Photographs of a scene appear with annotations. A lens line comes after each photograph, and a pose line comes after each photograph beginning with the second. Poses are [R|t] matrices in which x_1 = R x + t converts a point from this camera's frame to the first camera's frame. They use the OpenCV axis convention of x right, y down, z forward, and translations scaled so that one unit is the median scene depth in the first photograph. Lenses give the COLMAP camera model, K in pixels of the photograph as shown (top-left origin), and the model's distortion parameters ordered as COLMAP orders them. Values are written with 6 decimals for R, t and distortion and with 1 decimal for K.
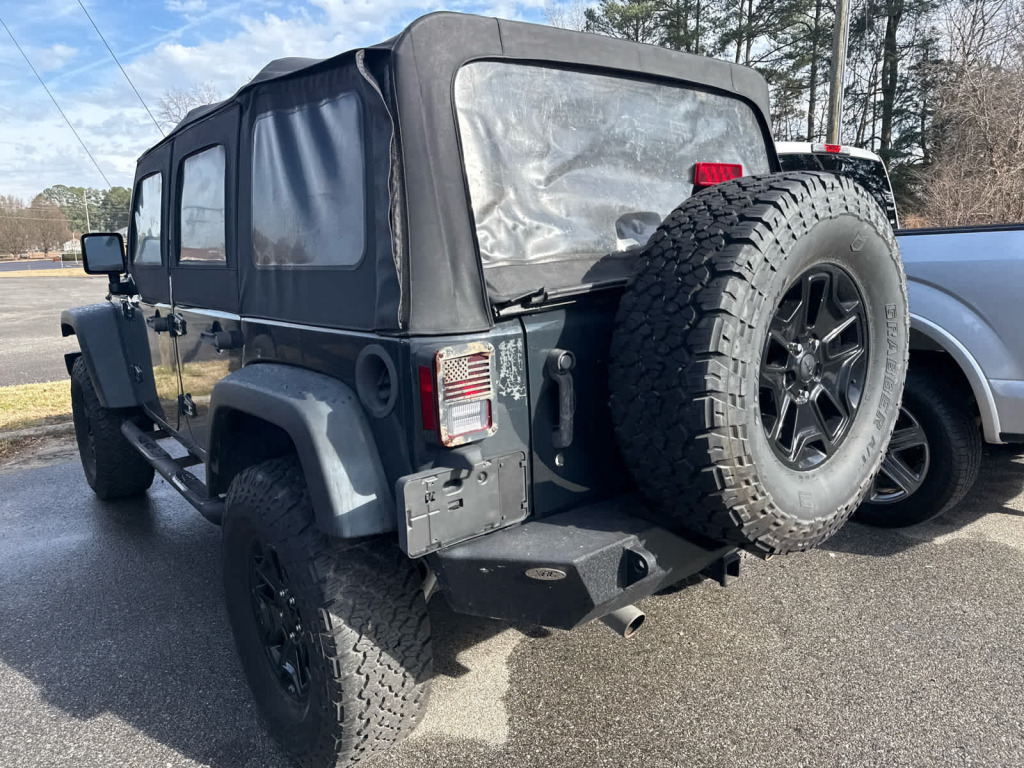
lens RADIAL K [[733.7, 0, 512.2], [0, 733.7, 379.5], [0, 0, 1]] dist [0.056218, -0.061119]
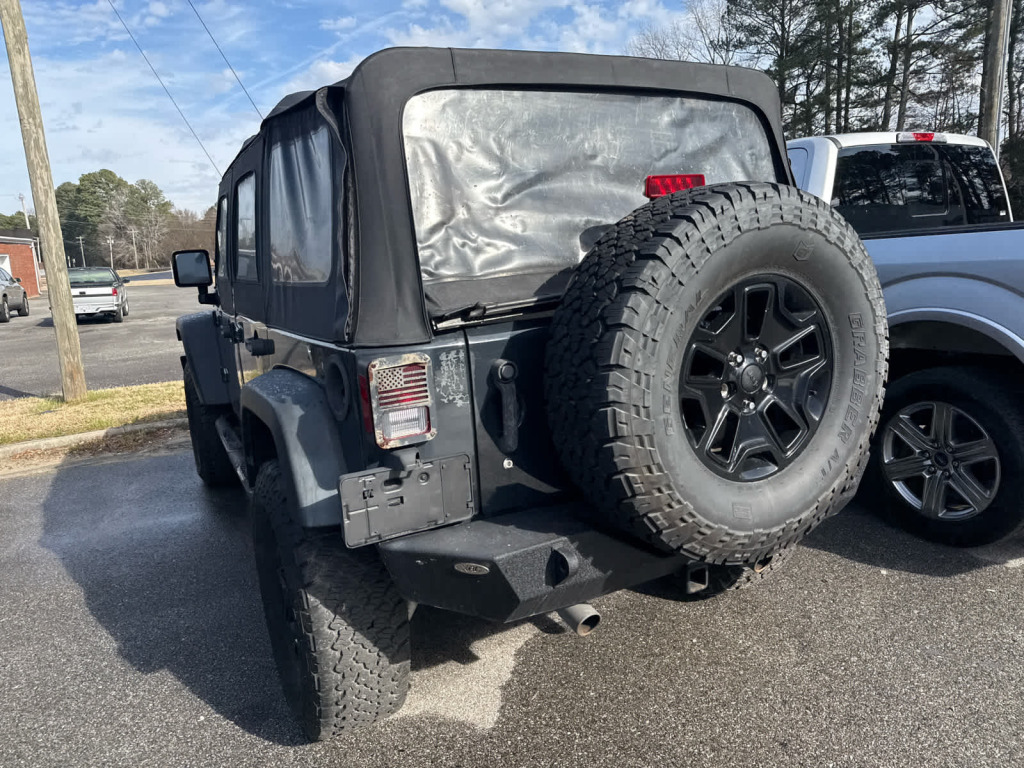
lens RADIAL K [[734.0, 0, 509.9], [0, 734.0, 391.3], [0, 0, 1]] dist [0.060889, -0.062742]
pose [[0.982129, 0.012659, -0.187781, 0.252226], [-0.009512, 0.999799, 0.017650, -0.012884], [0.187966, -0.015549, 0.982052, -0.036997]]
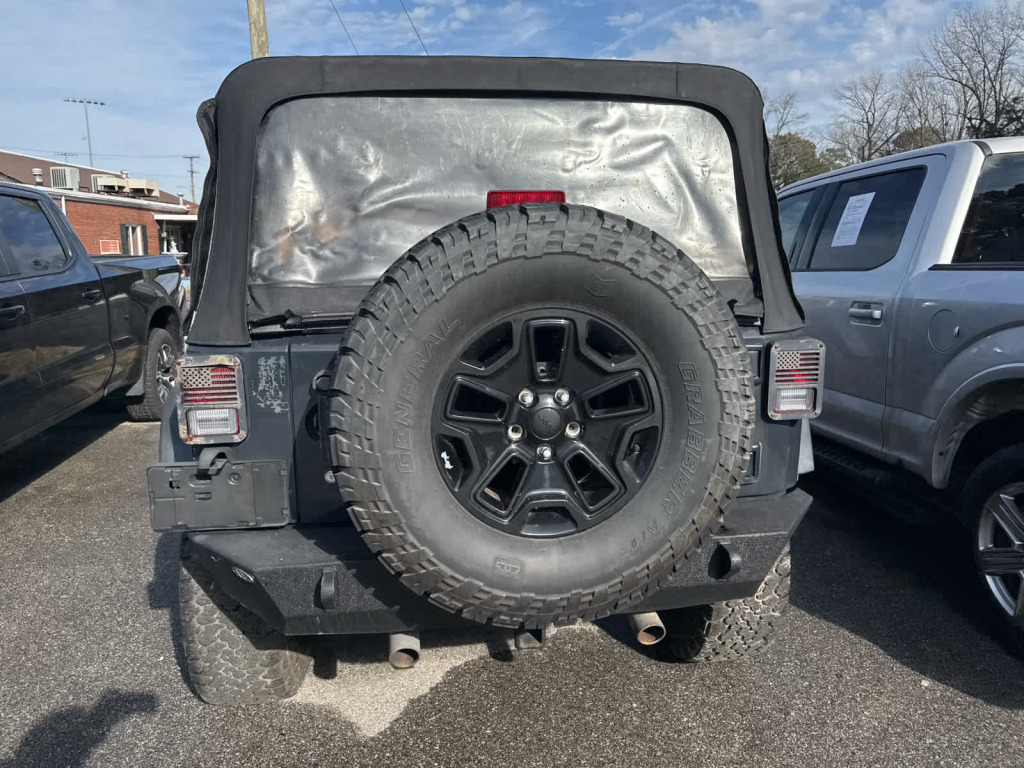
lens RADIAL K [[730.8, 0, 513.7], [0, 730.8, 394.0], [0, 0, 1]] dist [0.090501, -0.112805]
pose [[0.860164, 0.129226, -0.493376, 0.750283], [-0.121210, 0.991448, 0.048361, -0.084344], [0.495406, 0.018203, 0.868471, 0.209899]]
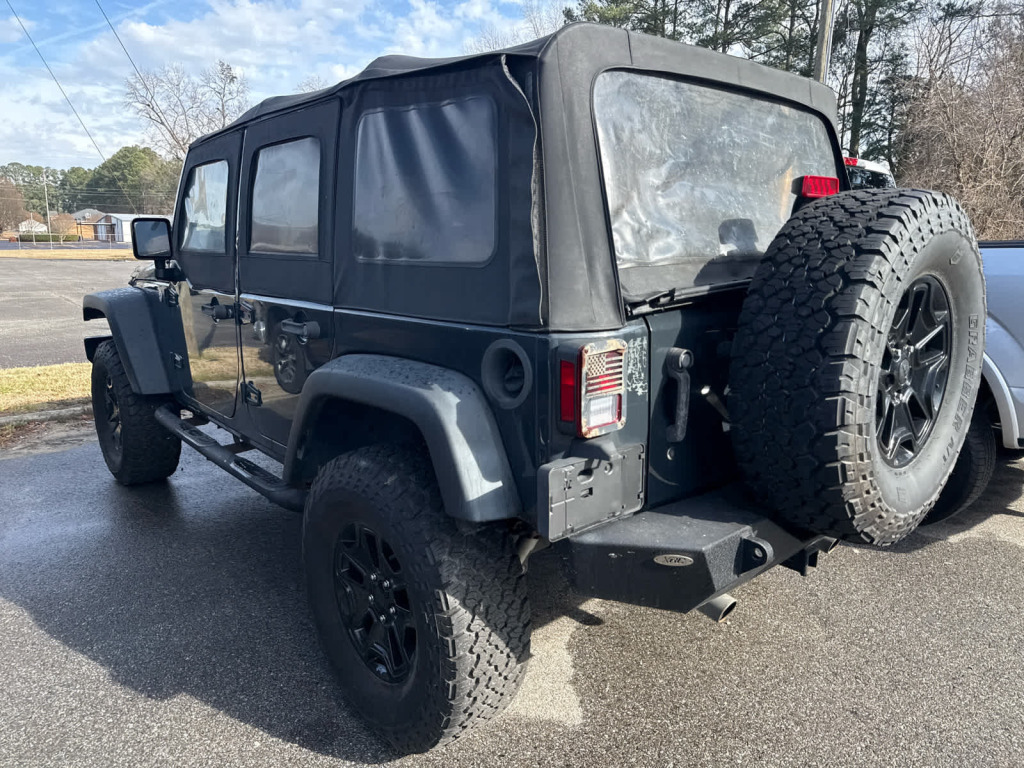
lens RADIAL K [[733.7, 0, 512.0], [0, 733.7, 384.0], [0, 0, 1]] dist [0.062828, -0.068705]
pose [[0.998375, 0.025903, 0.050765, -0.207829], [-0.026400, 0.999610, 0.009157, 0.006322], [-0.050508, -0.010483, 0.998669, -0.040420]]
